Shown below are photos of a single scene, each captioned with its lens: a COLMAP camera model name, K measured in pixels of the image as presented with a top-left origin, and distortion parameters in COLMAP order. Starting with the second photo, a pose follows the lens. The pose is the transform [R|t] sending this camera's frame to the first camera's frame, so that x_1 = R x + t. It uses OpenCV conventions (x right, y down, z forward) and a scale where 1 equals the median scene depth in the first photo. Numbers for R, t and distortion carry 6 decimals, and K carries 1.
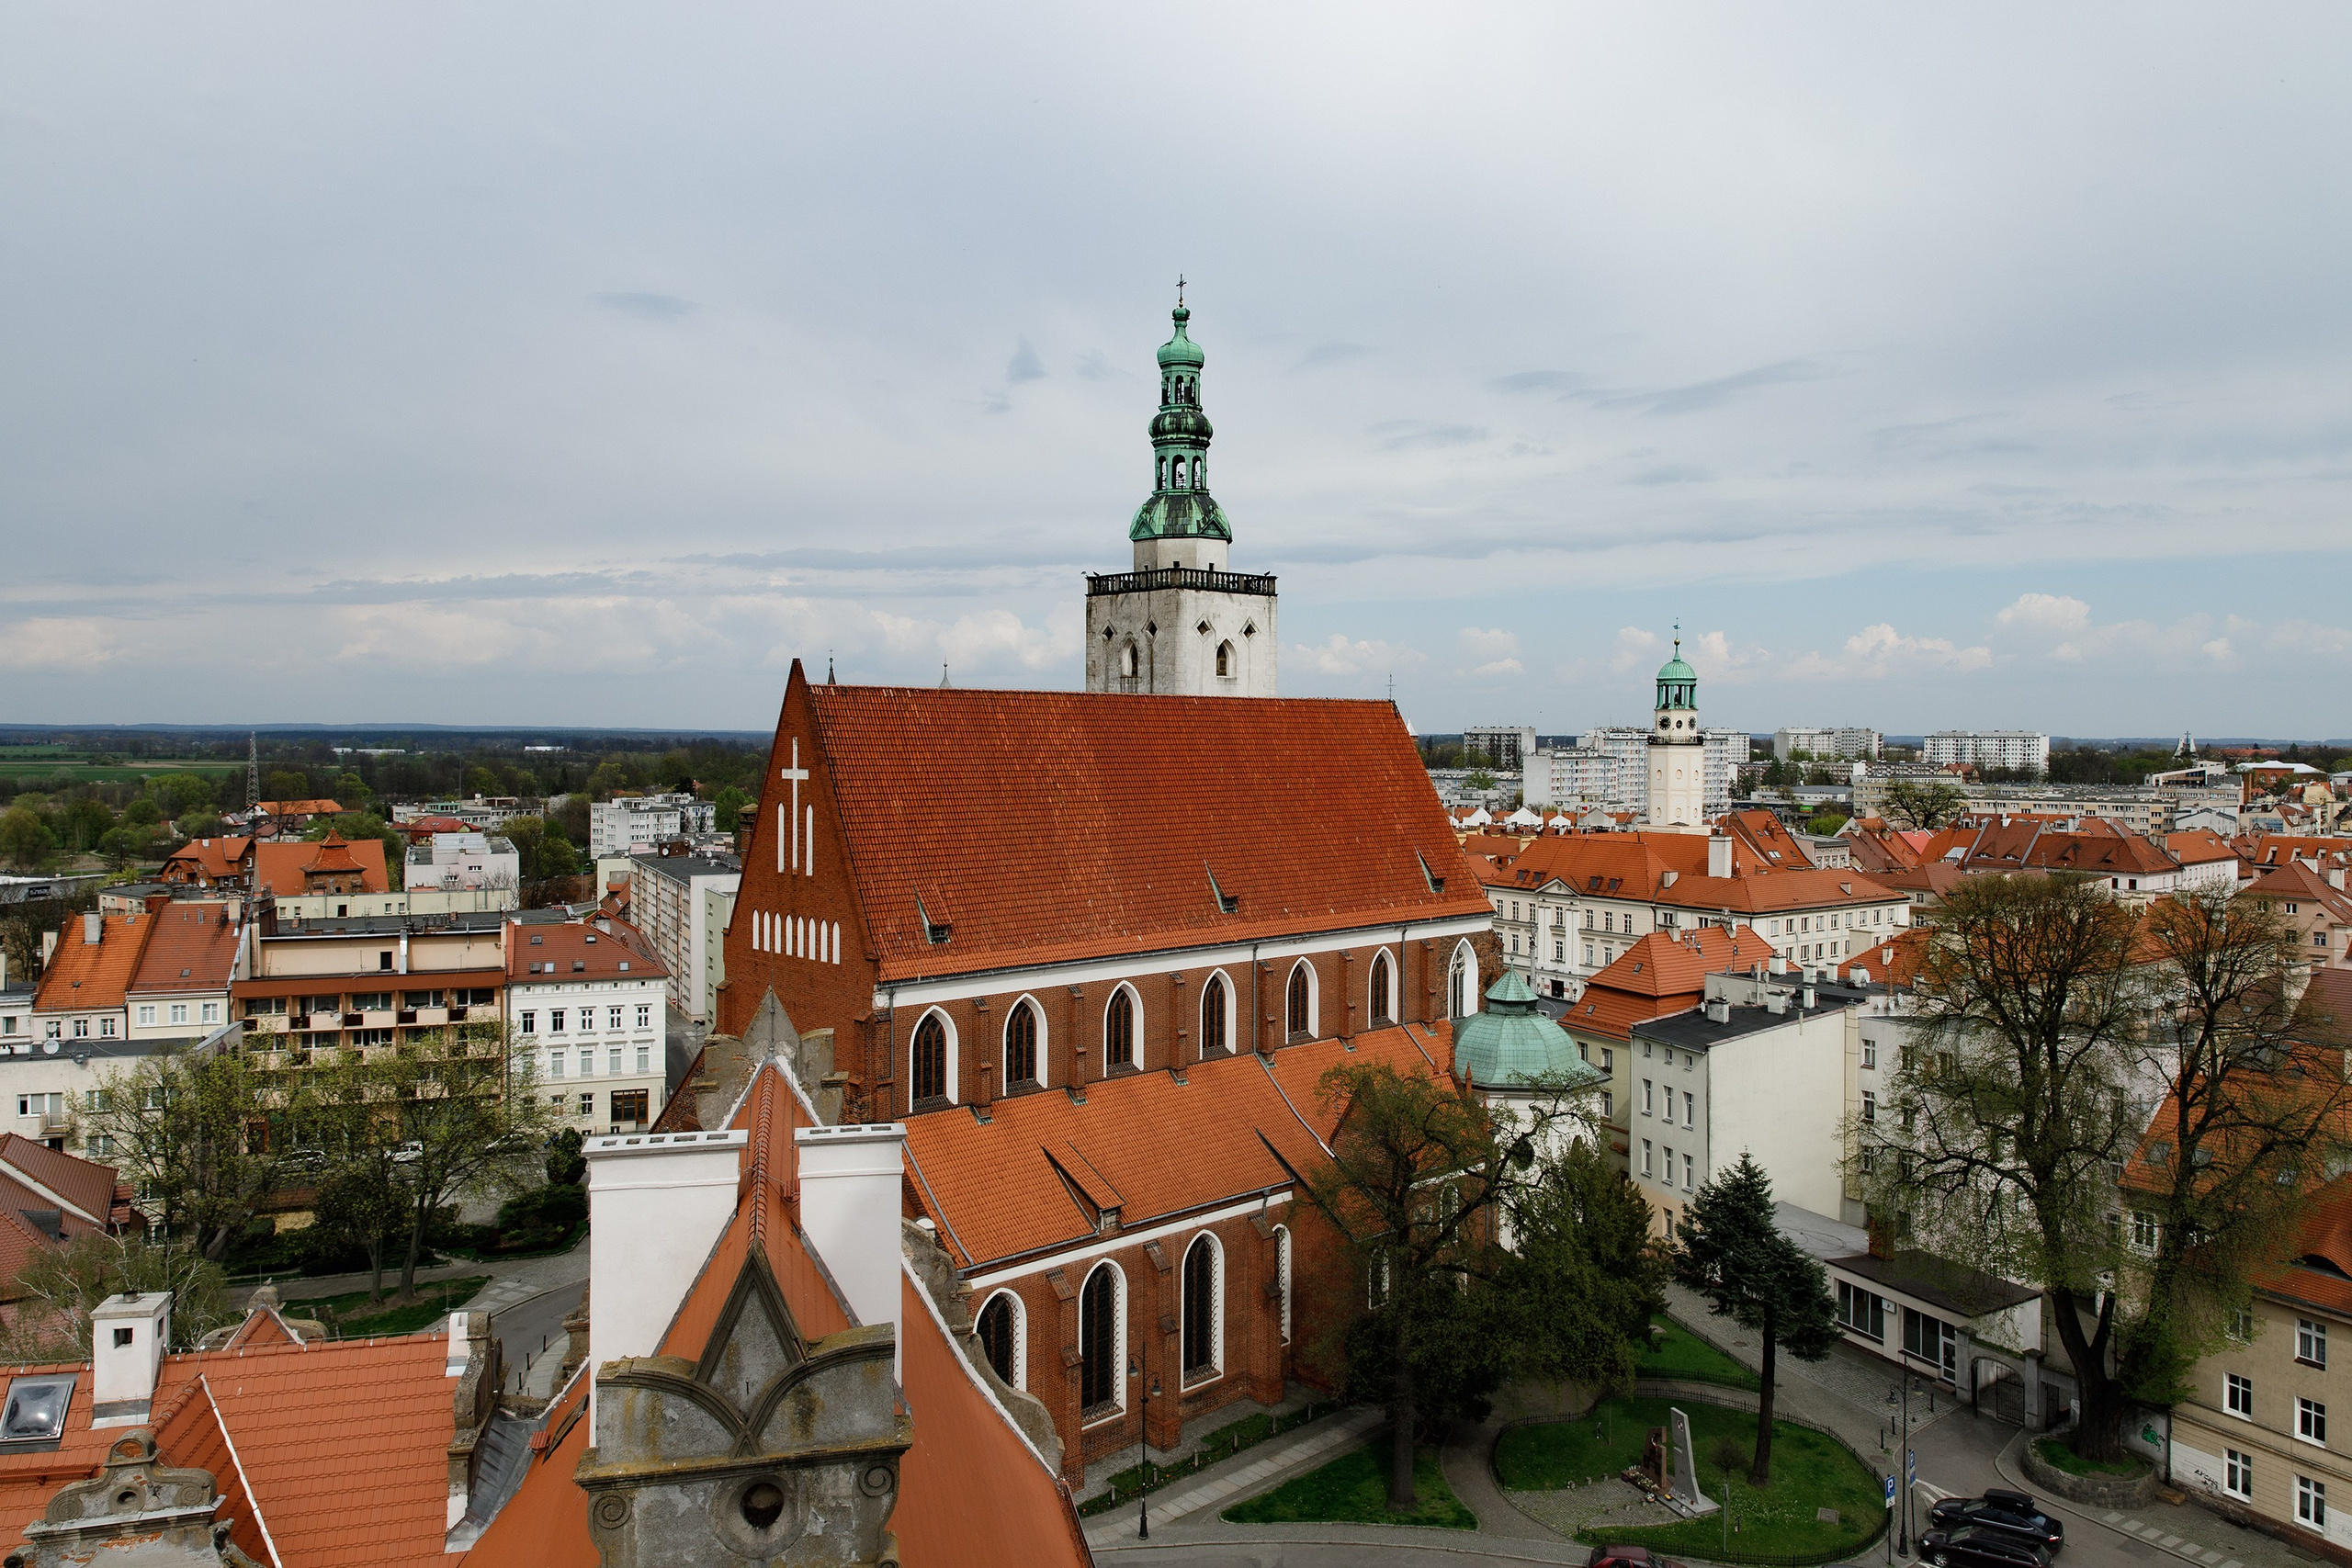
lens RADIAL K [[1569.1, 0, 1219.1], [0, 1569.1, 767.7], [0, 0, 1]] dist [0.025811, -0.013111]
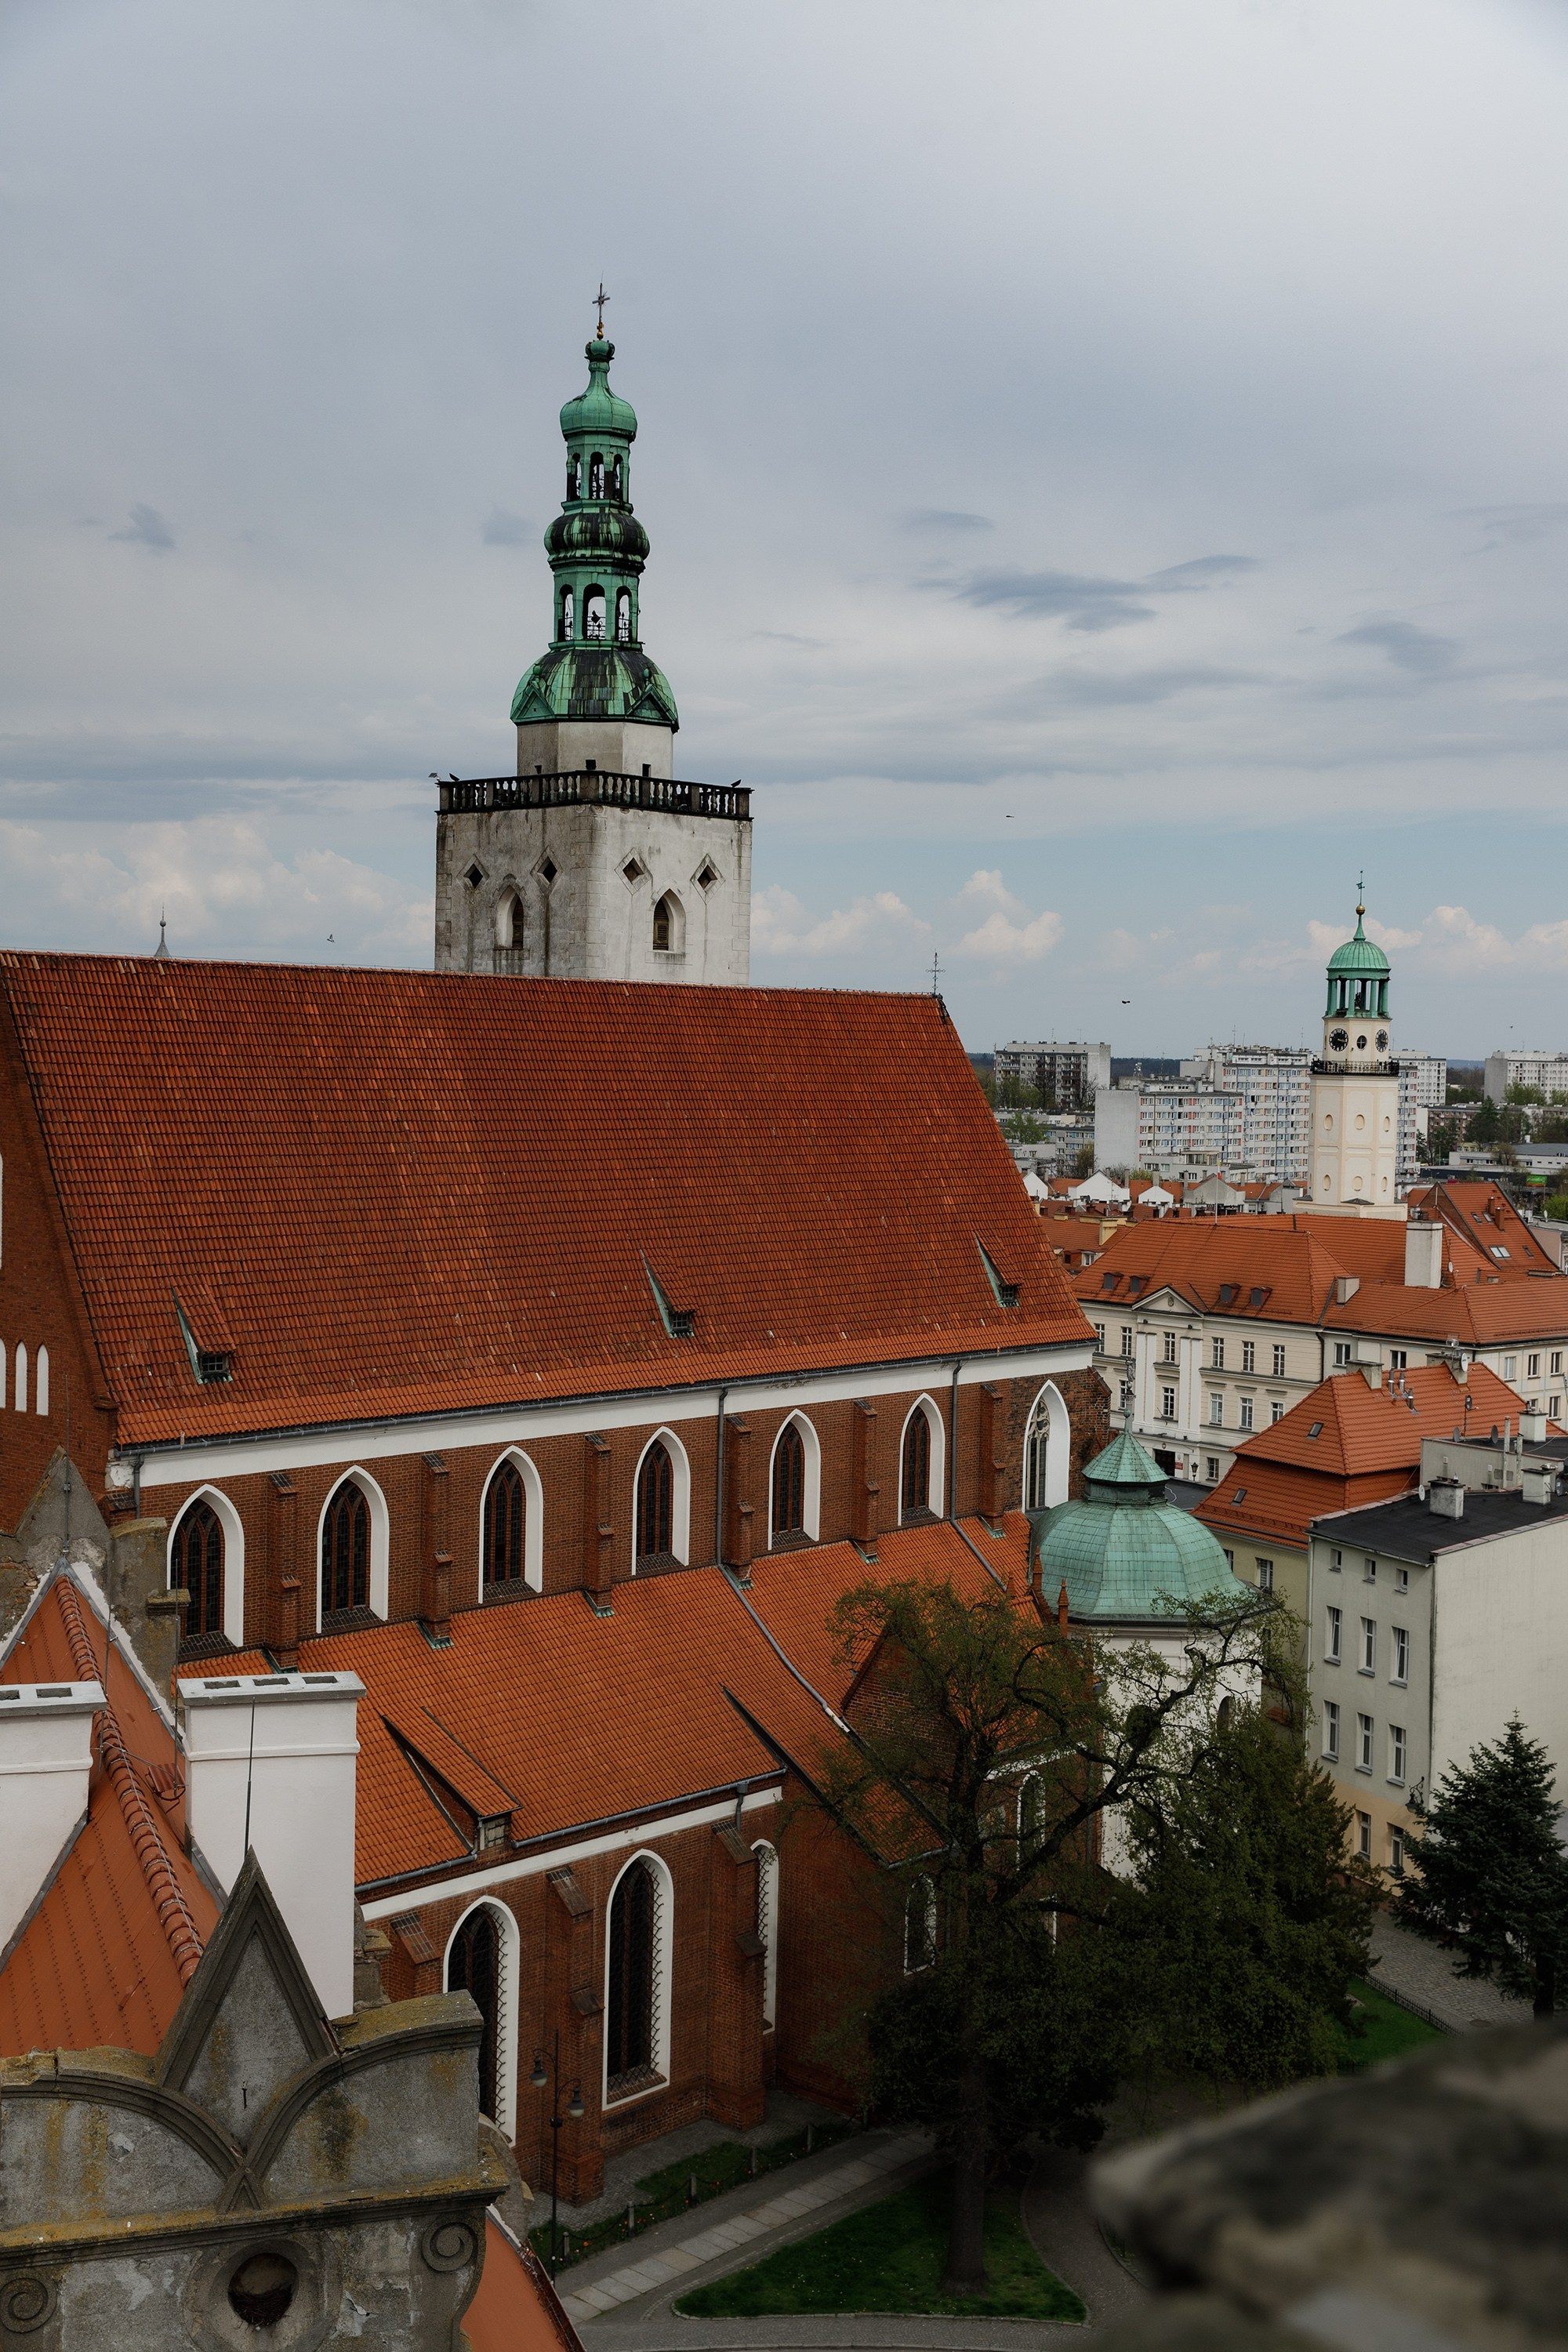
lens RADIAL K [[2559.3, 0, 772.2], [0, 2559.3, 1170.8], [0, 0, 1]] dist [0.022332, 0.000000]
pose [[0.997593, 0.012426, 0.068214, -0.030446], [-0.014220, 0.999564, 0.025882, 0.001418], [-0.067862, -0.026790, 0.997335, 0.001730]]
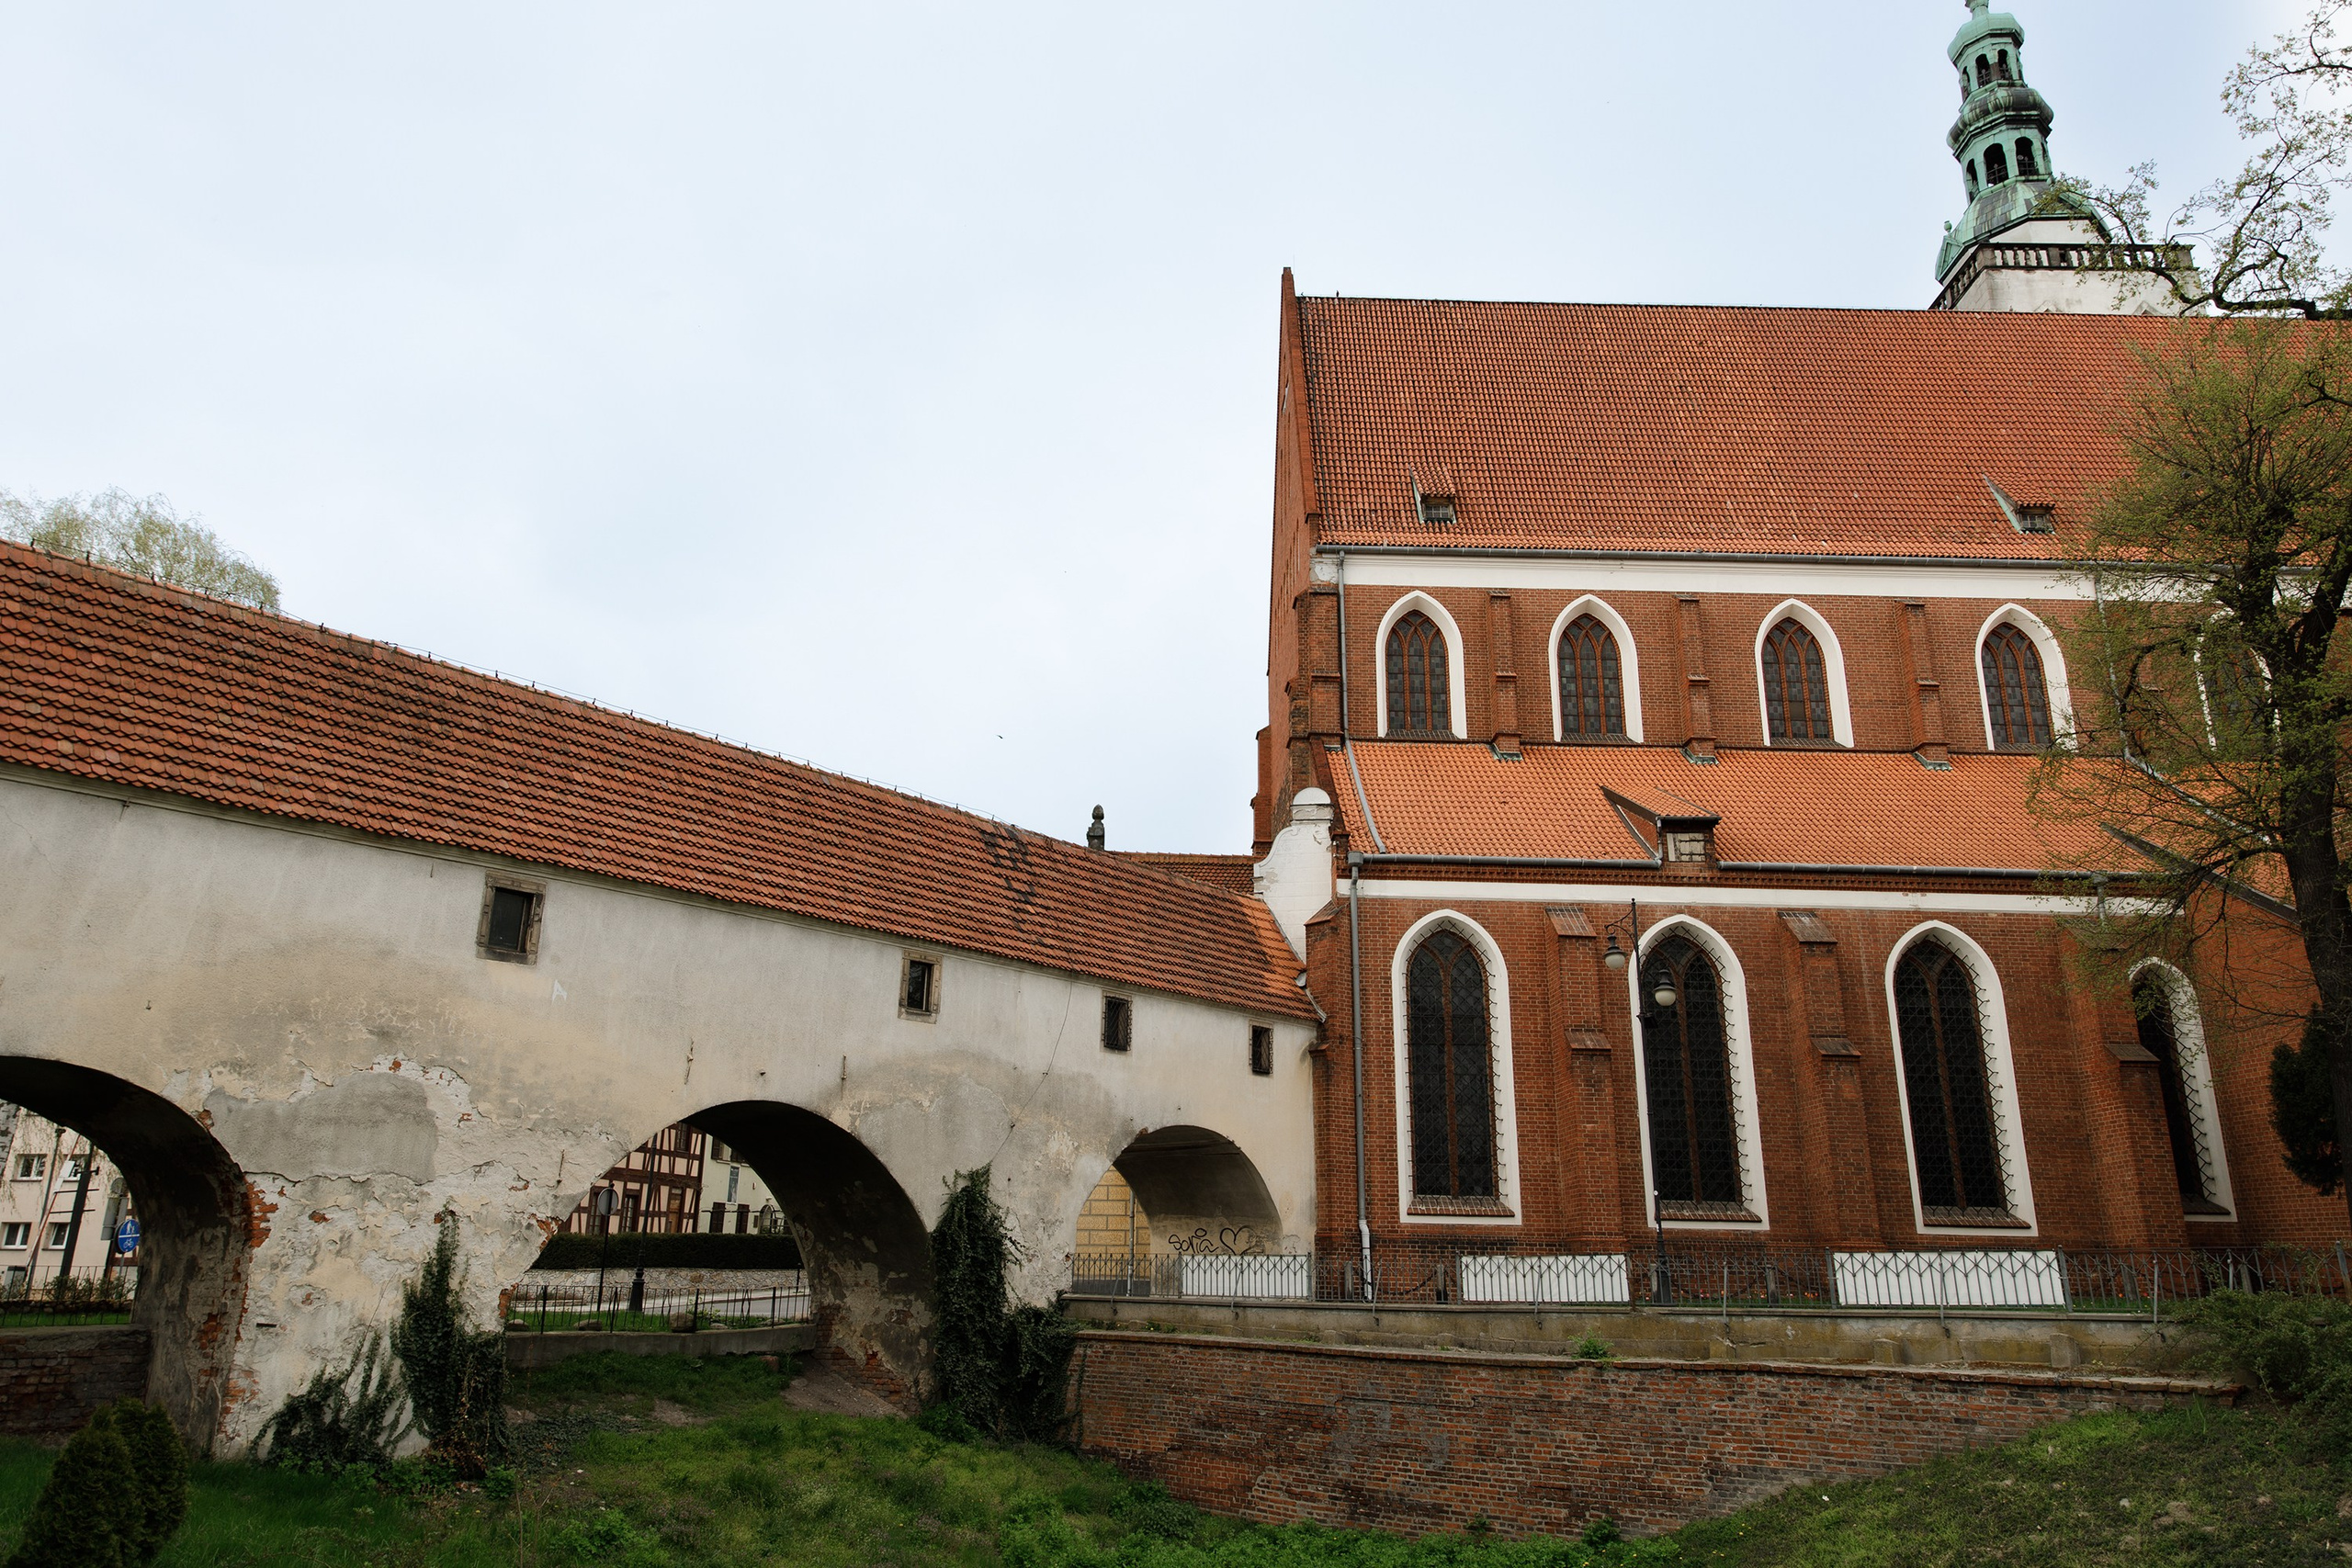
lens RADIAL K [[1569.1, 0, 1171.4], [0, 1569.1, 773.3], [0, 0, 1]] dist [0.025811, -0.013111]
pose [[0.743762, -0.192646, -0.640083, 0.139414], [-0.012159, 0.953513, -0.301108, 0.397265], [0.668334, 0.231735, 0.706844, 0.452304]]
